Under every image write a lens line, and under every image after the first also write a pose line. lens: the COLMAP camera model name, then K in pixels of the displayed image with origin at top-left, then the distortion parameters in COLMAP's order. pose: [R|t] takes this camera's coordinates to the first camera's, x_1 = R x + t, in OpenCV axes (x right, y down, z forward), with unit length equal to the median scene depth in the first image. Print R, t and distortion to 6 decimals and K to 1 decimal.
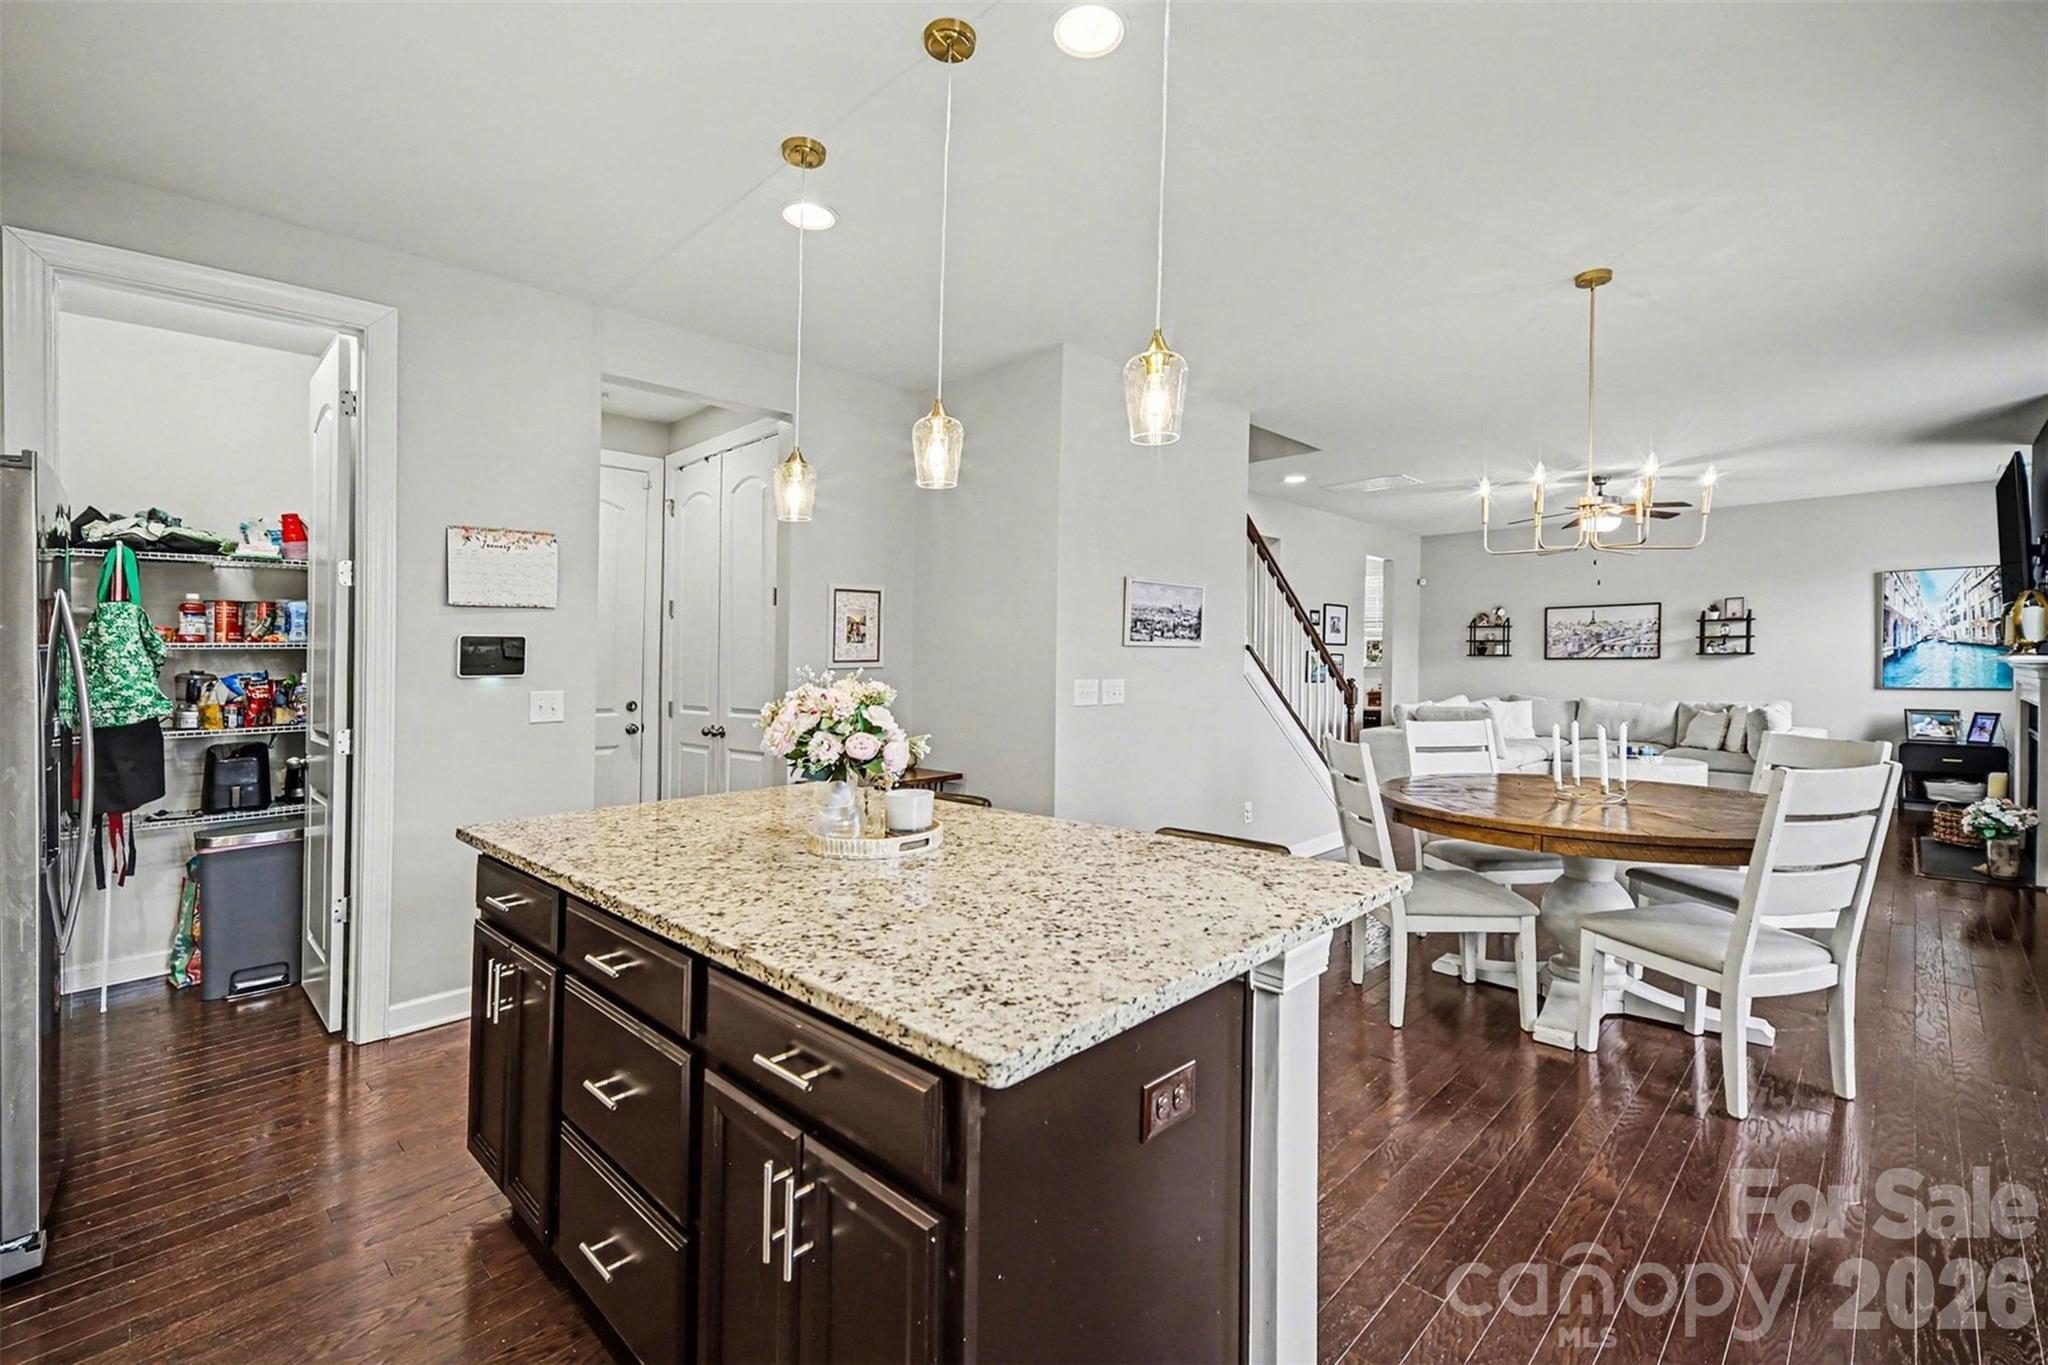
lens RADIAL K [[893.7, 0, 1012.4], [0, 893.7, 684.0], [0, 0, 1]] dist [0.011432, -0.002818]
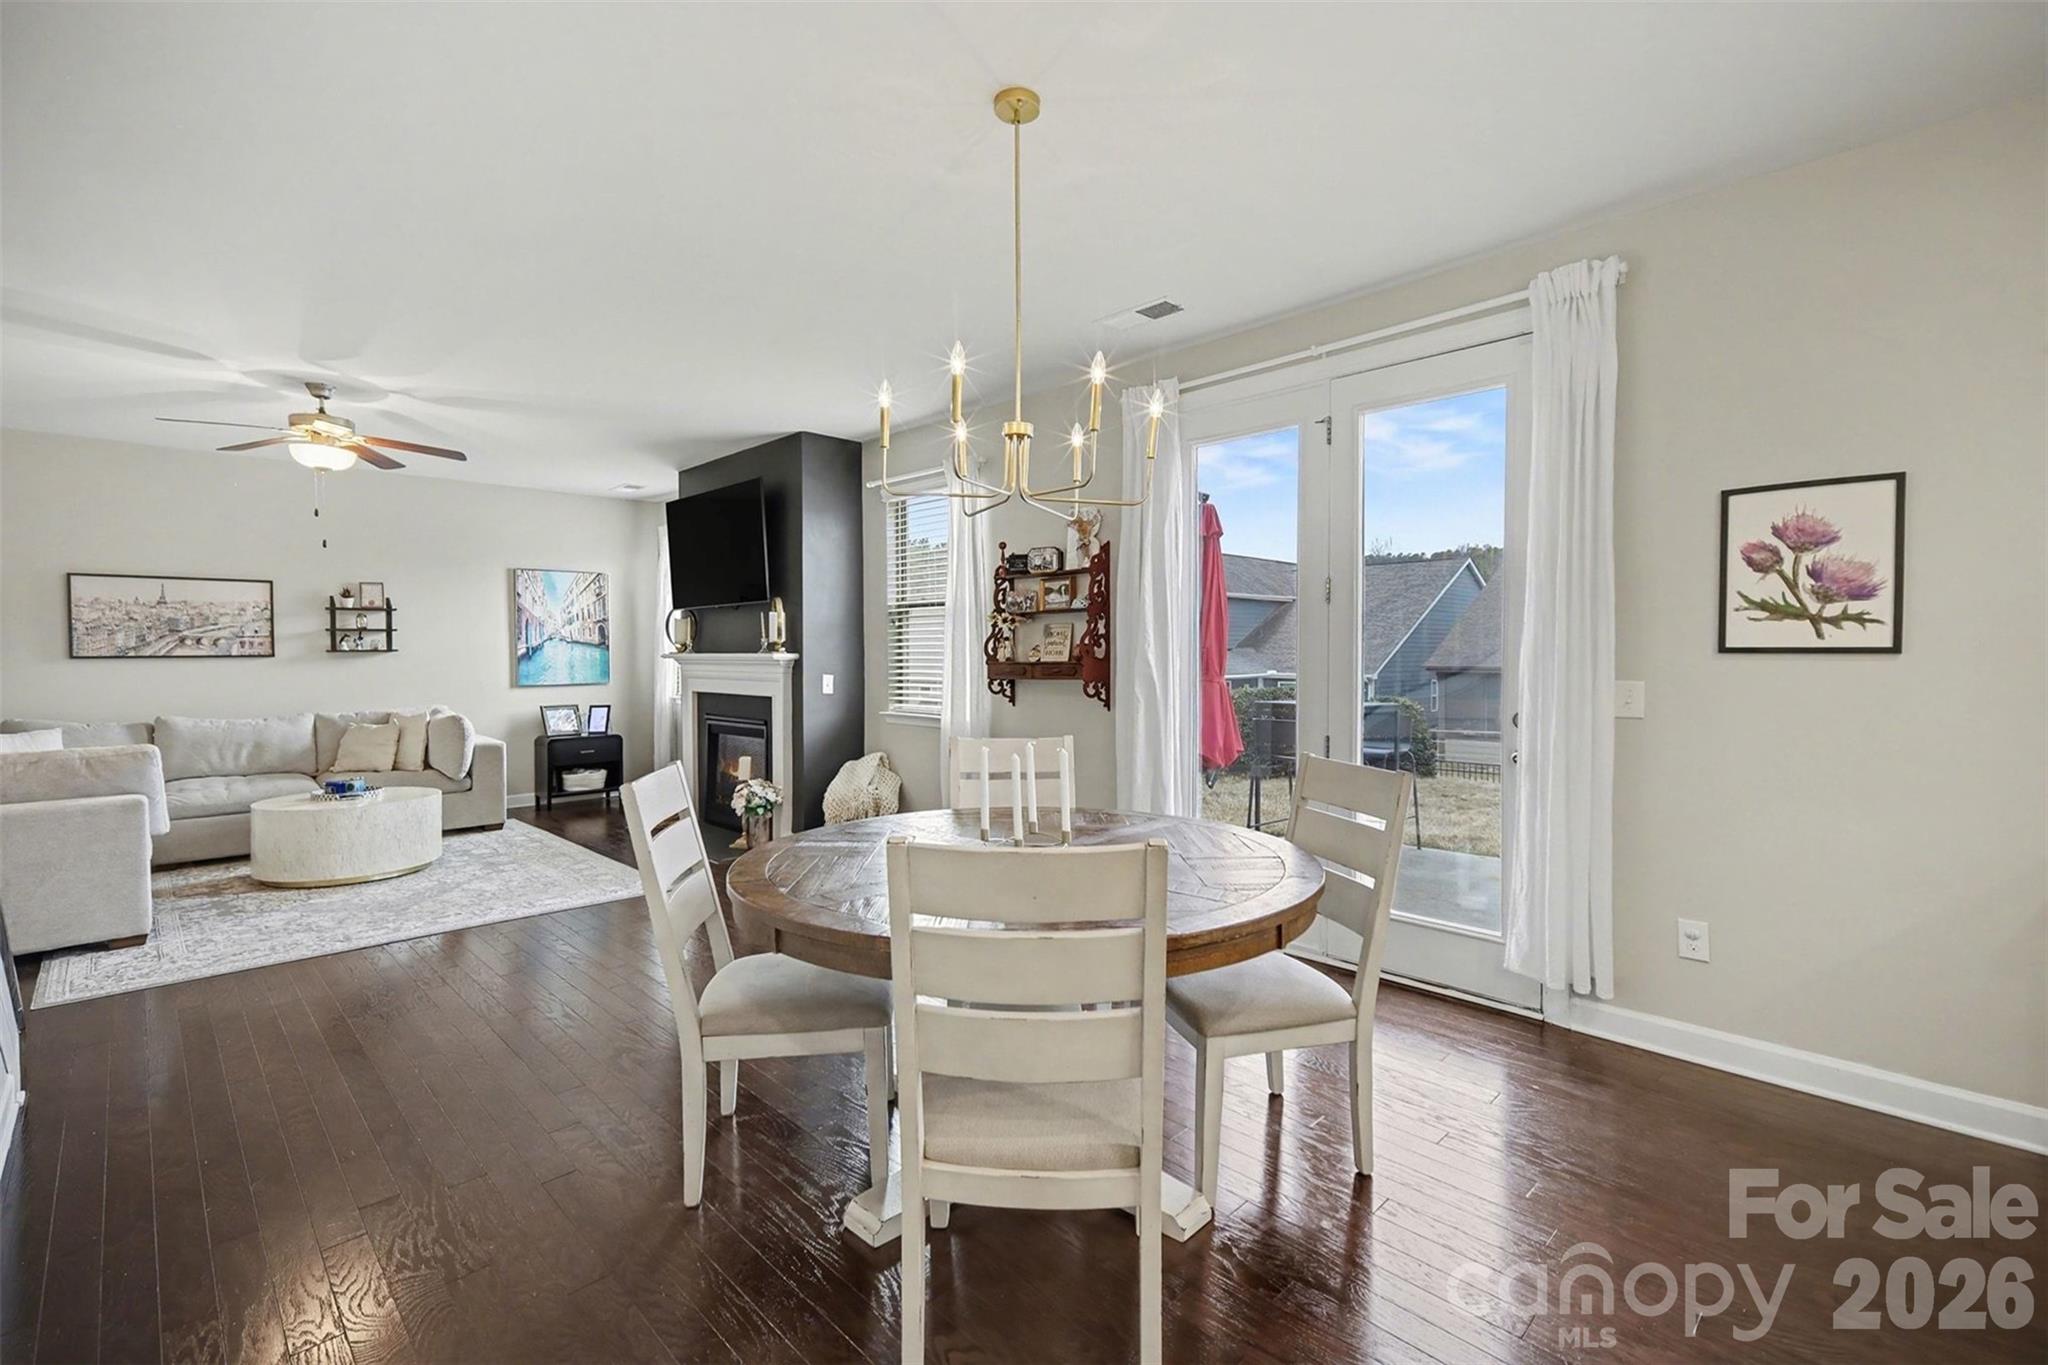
lens RADIAL K [[893.7, 0, 1033.5], [0, 893.7, 668.8], [0, 0, 1]] dist [0.011432, -0.002818]
pose [[0.000682, -0.014029, 0.999901, -0.015476], [0.029850, 0.999456, 0.014002, -0.012173], [-0.999554, 0.029838, 0.001101, 0.446446]]
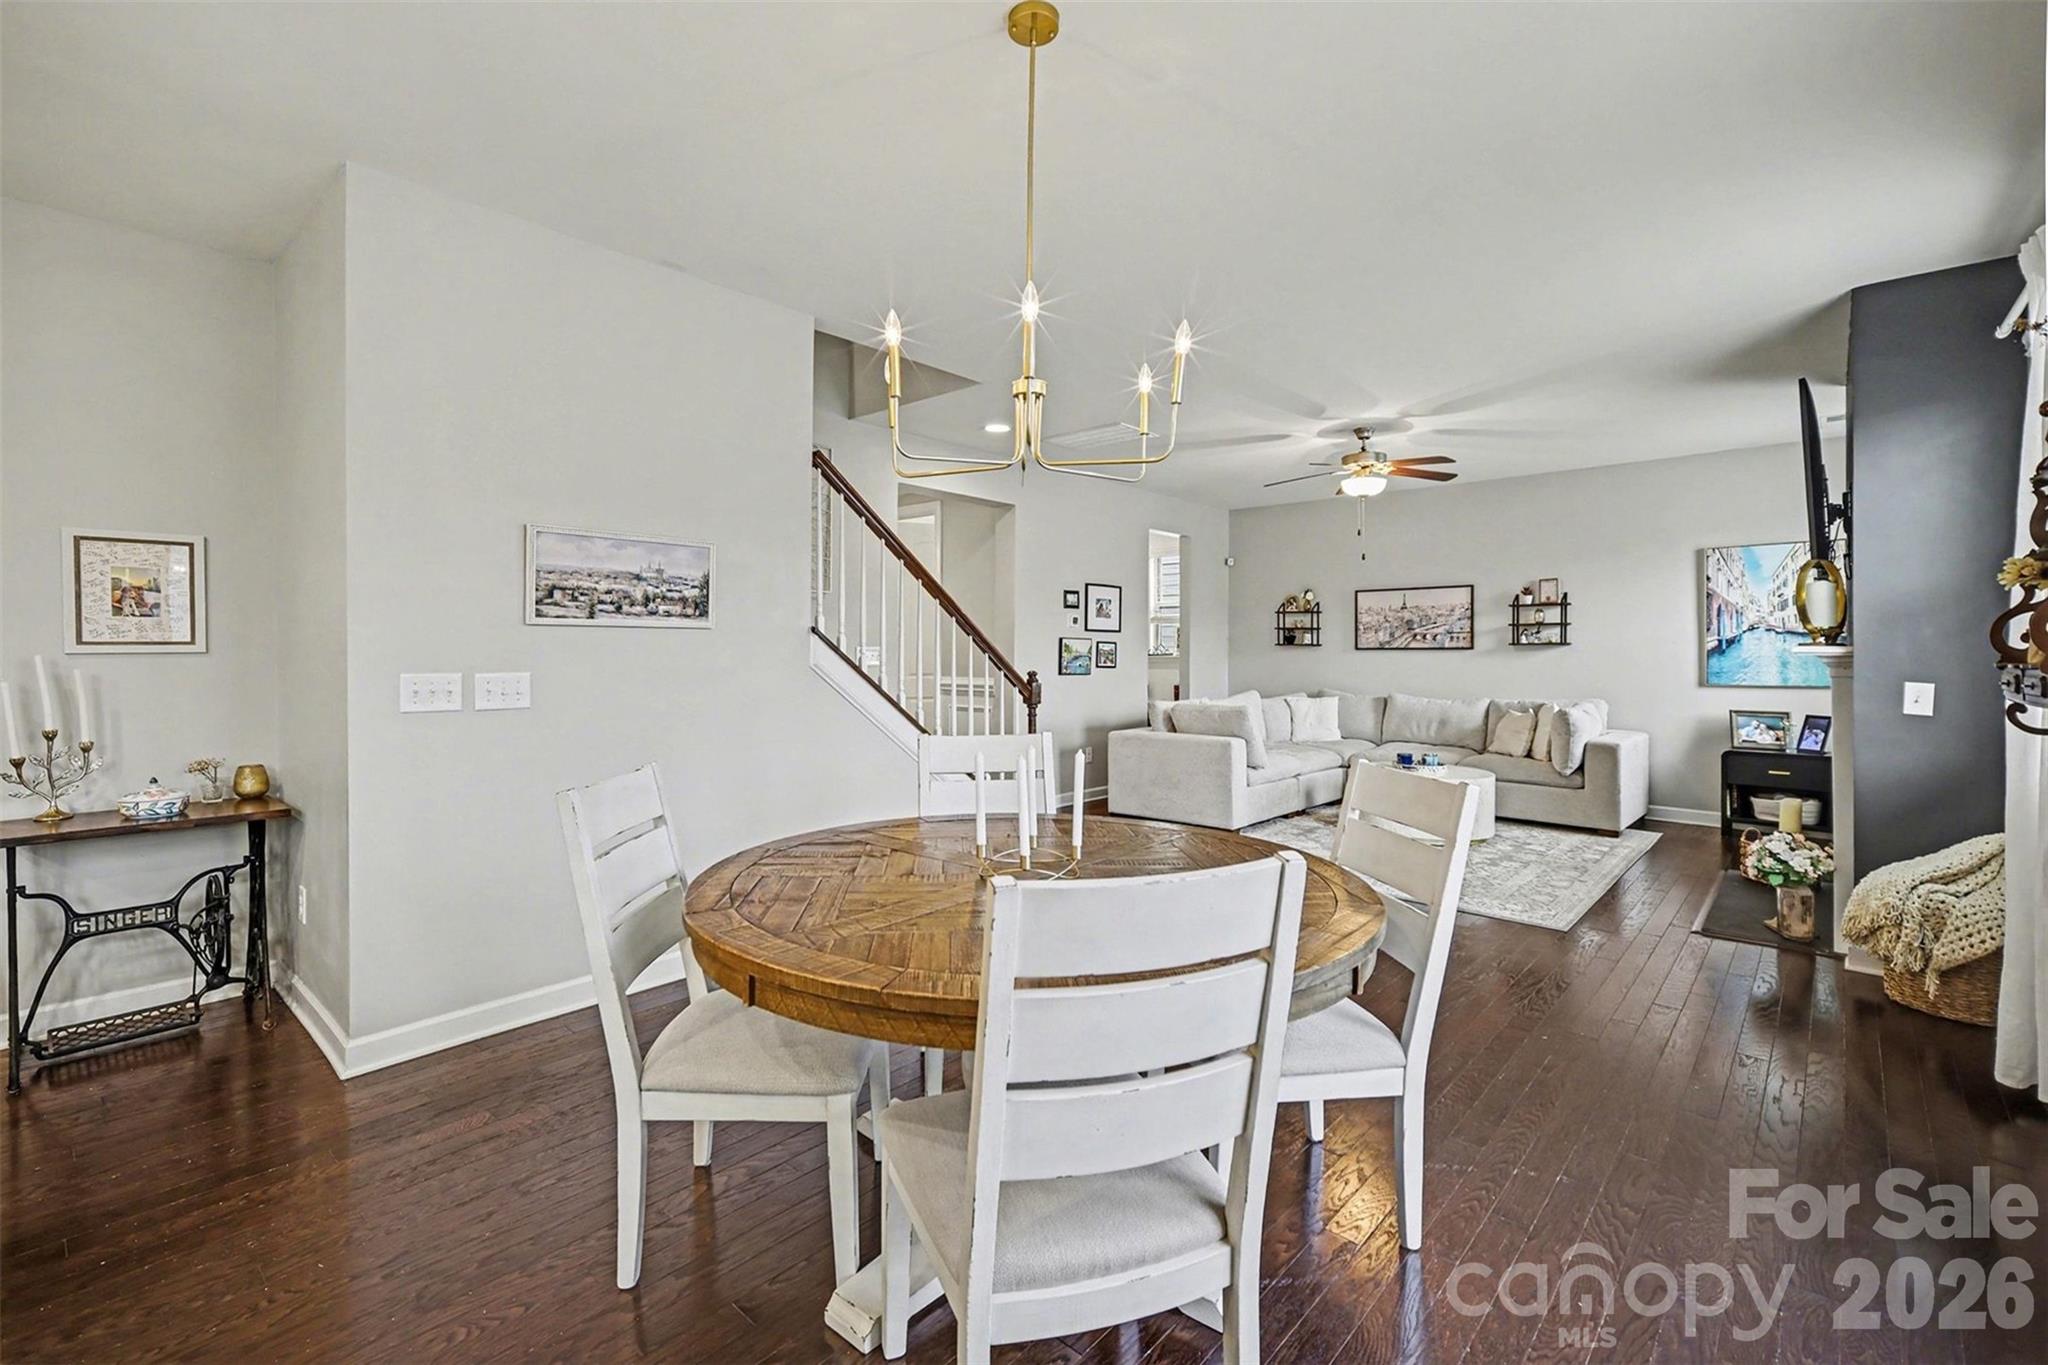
lens RADIAL K [[893.7, 0, 1001.0], [0, 893.7, 651.3], [0, 0, 1]] dist [0.011432, -0.002818]
pose [[0.999439, 0.005350, 0.033070, 0.278875], [-0.004561, 0.999704, -0.023902, -0.004215], [-0.033188, 0.023738, 0.999167, 0.178220]]
